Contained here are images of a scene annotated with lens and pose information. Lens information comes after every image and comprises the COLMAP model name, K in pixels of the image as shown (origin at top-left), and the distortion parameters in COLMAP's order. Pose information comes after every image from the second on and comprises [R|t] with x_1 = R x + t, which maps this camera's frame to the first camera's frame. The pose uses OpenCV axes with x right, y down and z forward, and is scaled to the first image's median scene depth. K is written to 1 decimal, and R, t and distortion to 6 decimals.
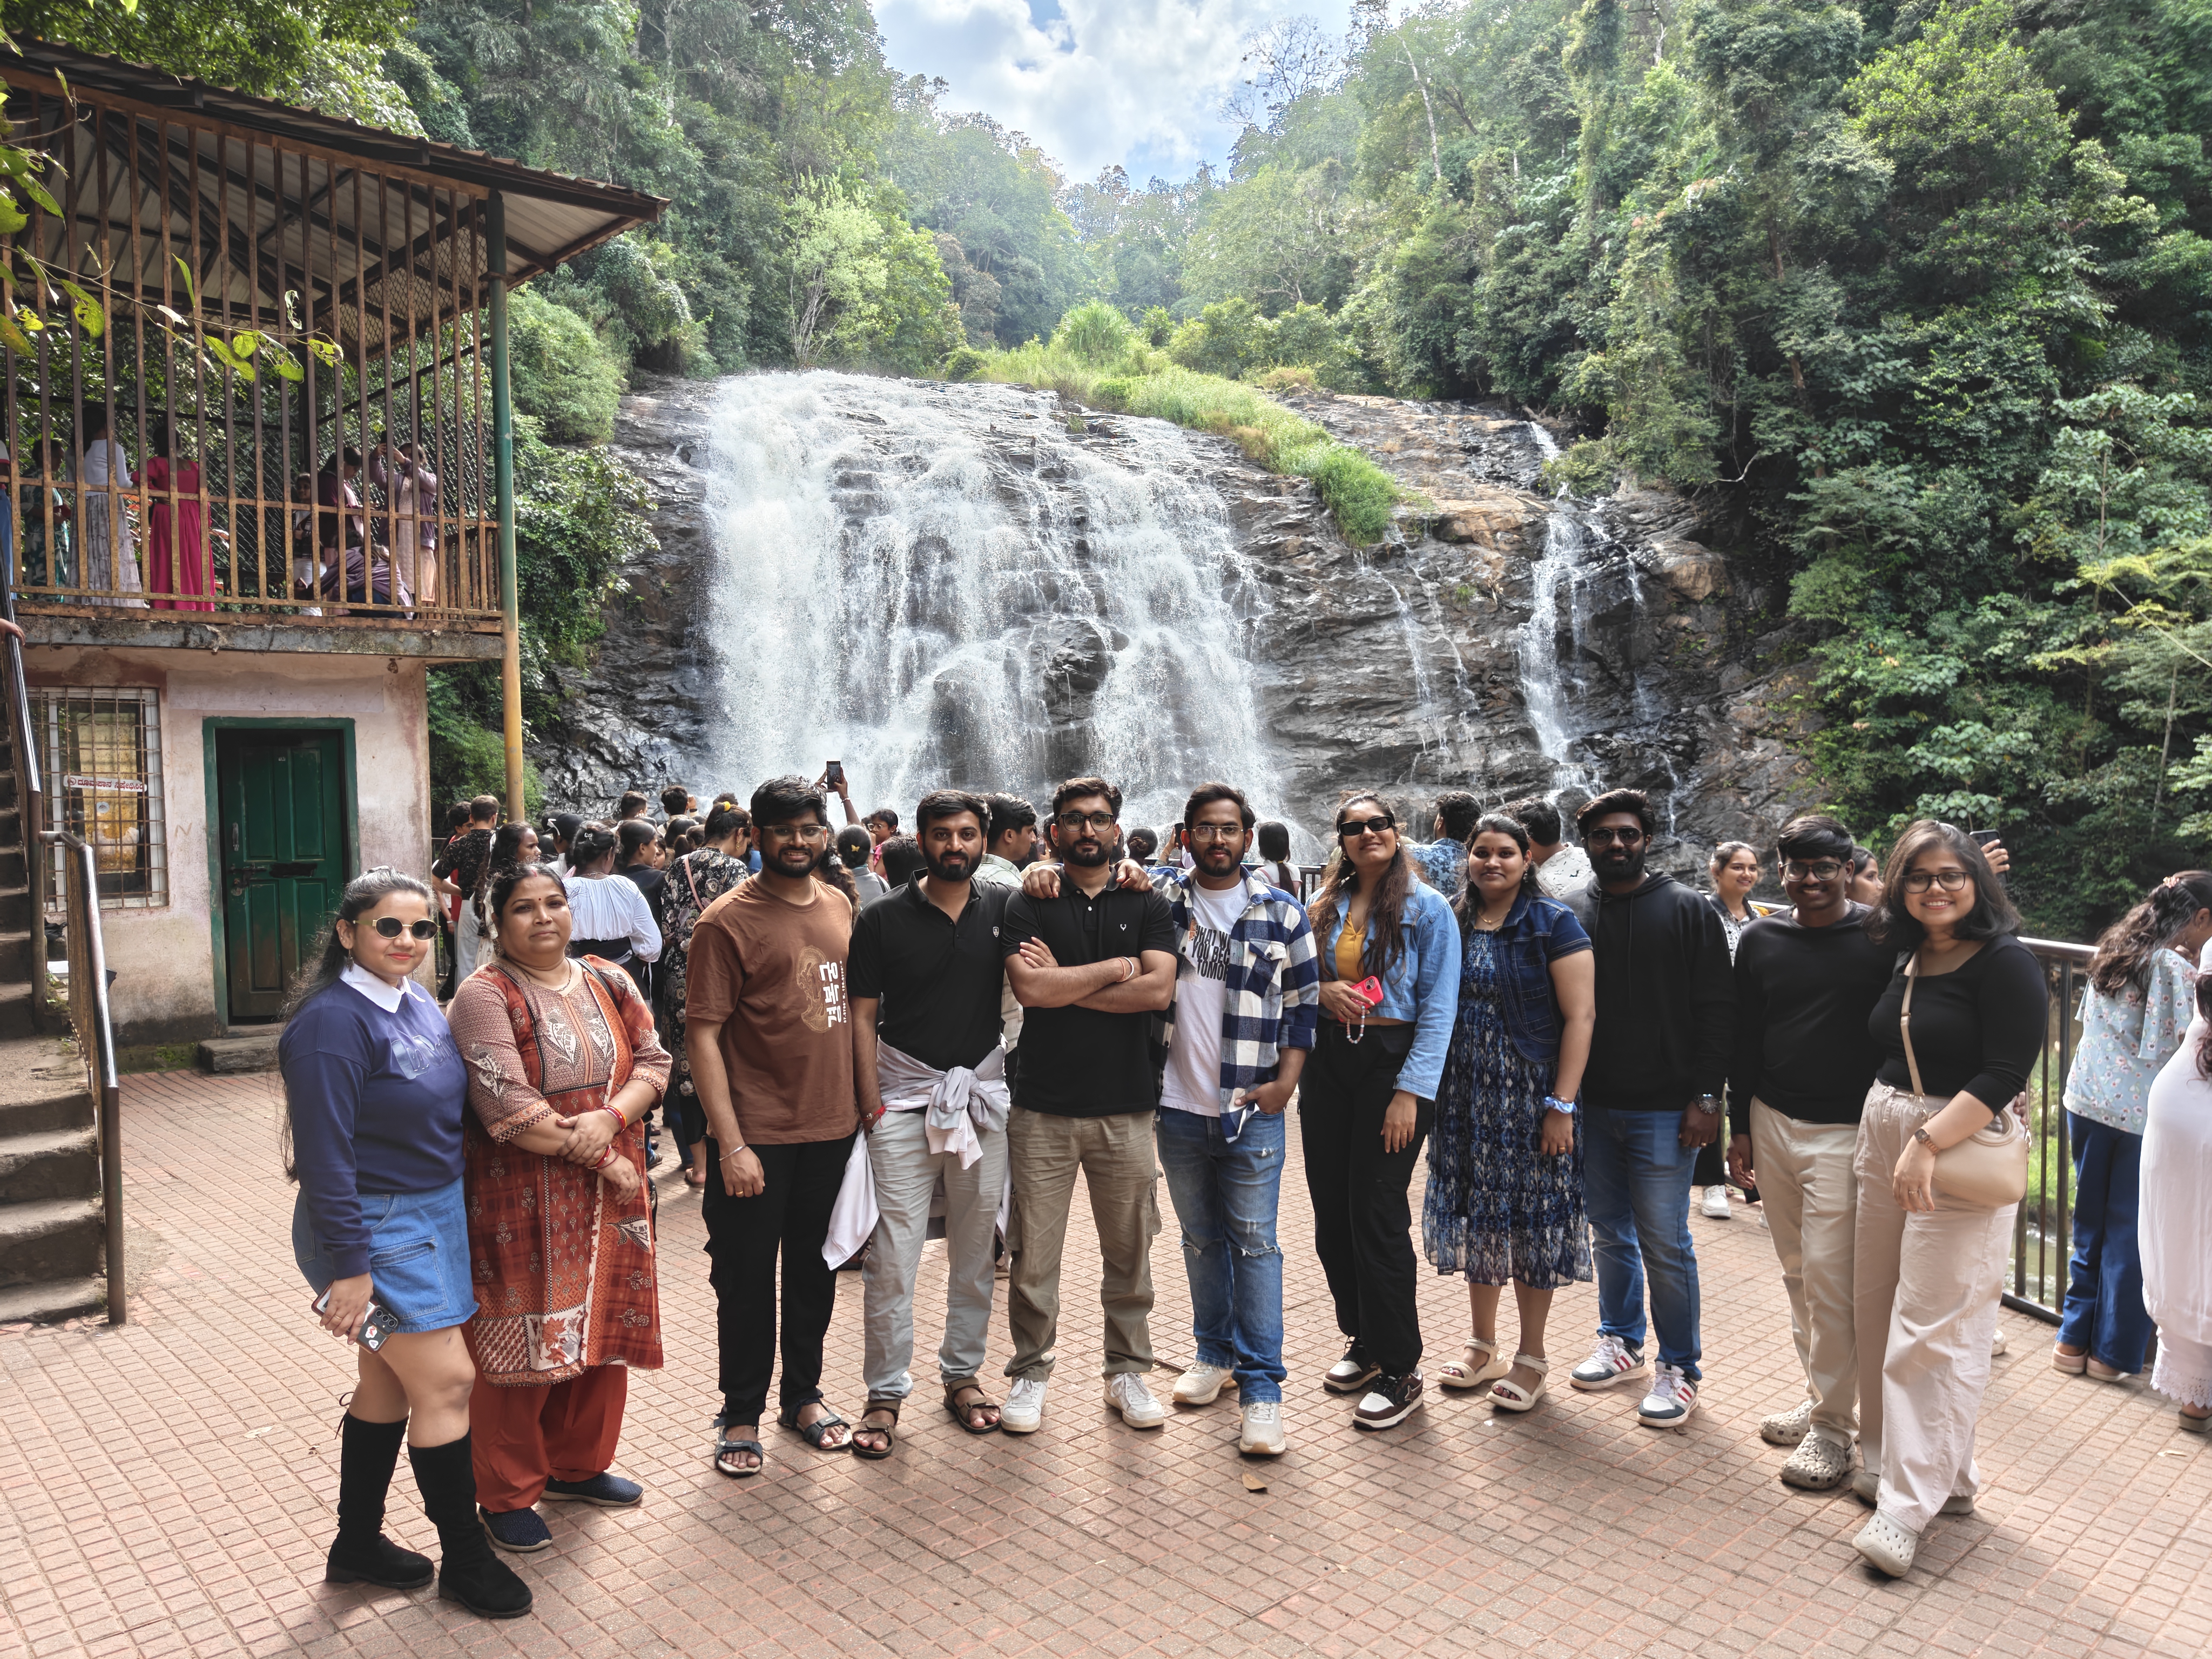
lens RADIAL K [[1566.5, 0, 1106.2], [0, 1566.5, 824.4], [0, 0, 1]] dist [0.004959, 0.014242]
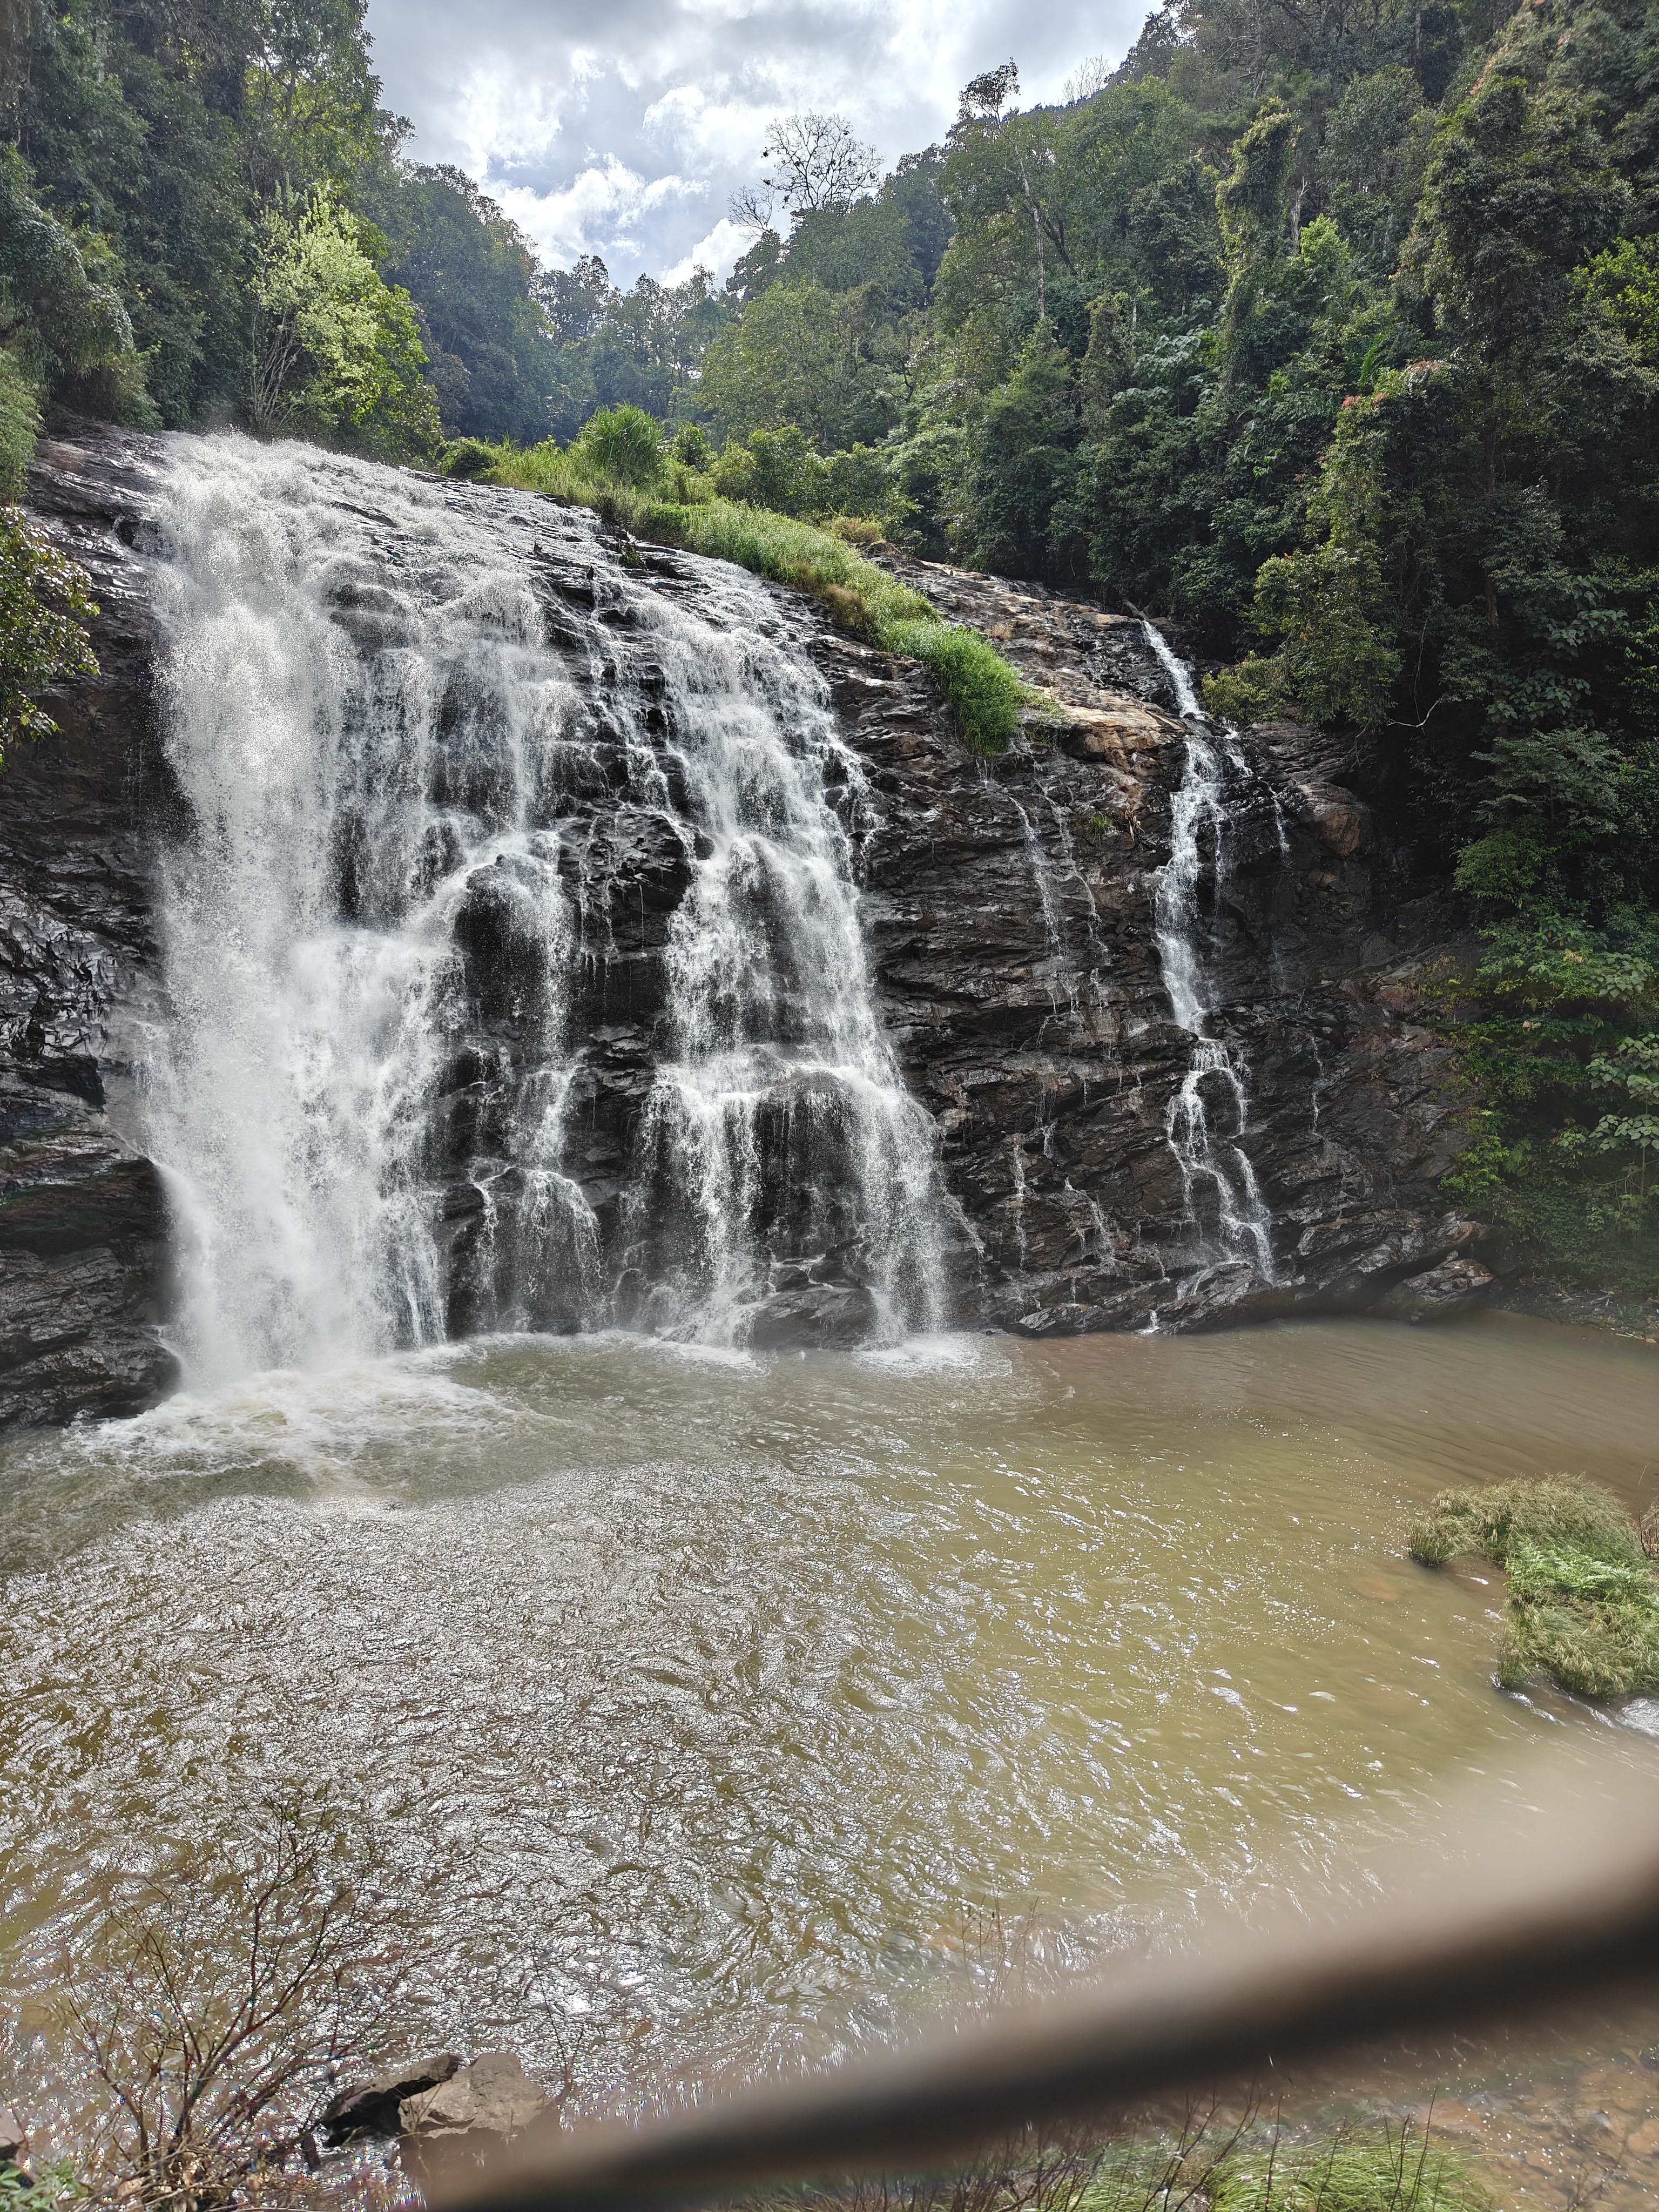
lens RADIAL K [[1566.5, 0, 821.0], [0, 1566.5, 1112.5], [0, 0, 1]] dist [0.004959, 0.014242]
pose [[0.978760, 0.061572, 0.195542, -0.076155], [-0.078550, 0.993672, 0.080284, -0.049678], [-0.189362, -0.093939, 0.977404, 0.189913]]
